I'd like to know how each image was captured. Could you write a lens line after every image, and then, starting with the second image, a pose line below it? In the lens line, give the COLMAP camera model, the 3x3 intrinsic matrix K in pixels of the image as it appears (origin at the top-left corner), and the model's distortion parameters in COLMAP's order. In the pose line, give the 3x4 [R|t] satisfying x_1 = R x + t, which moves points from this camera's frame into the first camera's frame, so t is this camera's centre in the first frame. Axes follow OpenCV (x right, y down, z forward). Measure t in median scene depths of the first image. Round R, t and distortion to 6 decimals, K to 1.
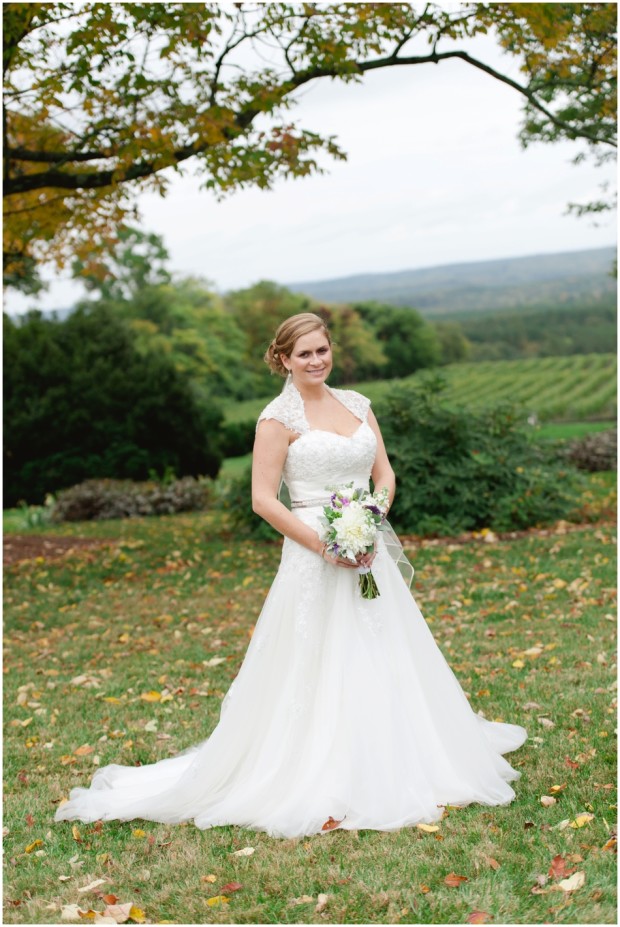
lens RADIAL K [[1858.0, 0, 309.9], [0, 1858.0, 463.1], [0, 0, 1]] dist [-0.045031, 0.000000]
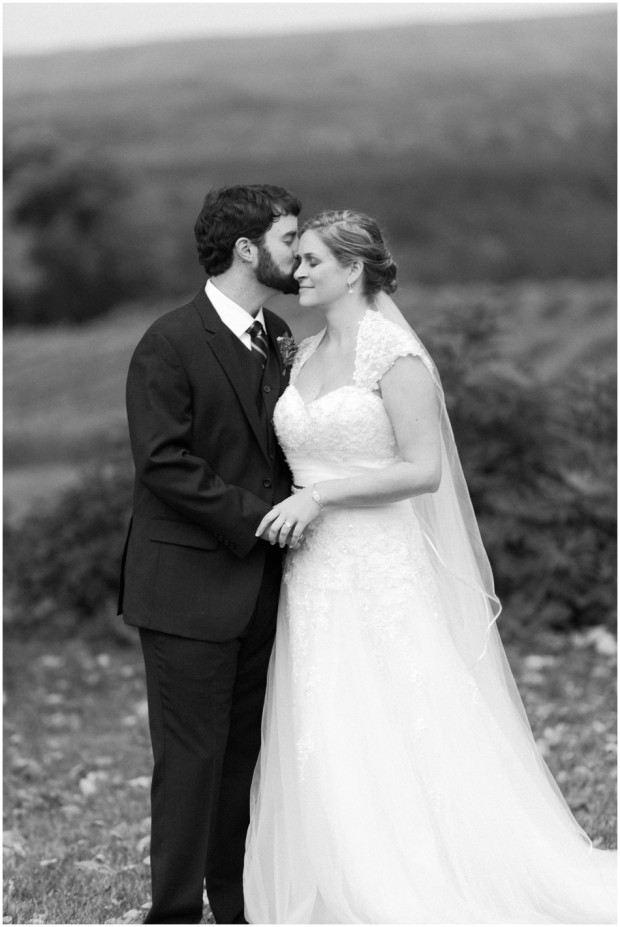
lens RADIAL K [[5000.1, 0, 309.9], [0, 5000.1, 464.0], [0, 0, 1]] dist [-1.020122, 0.000000]
pose [[0.993246, 0.035616, 0.110425, -0.113634], [-0.033500, 0.999219, -0.020967, 0.021240], [-0.111086, 0.017127, 0.993663, -0.249850]]
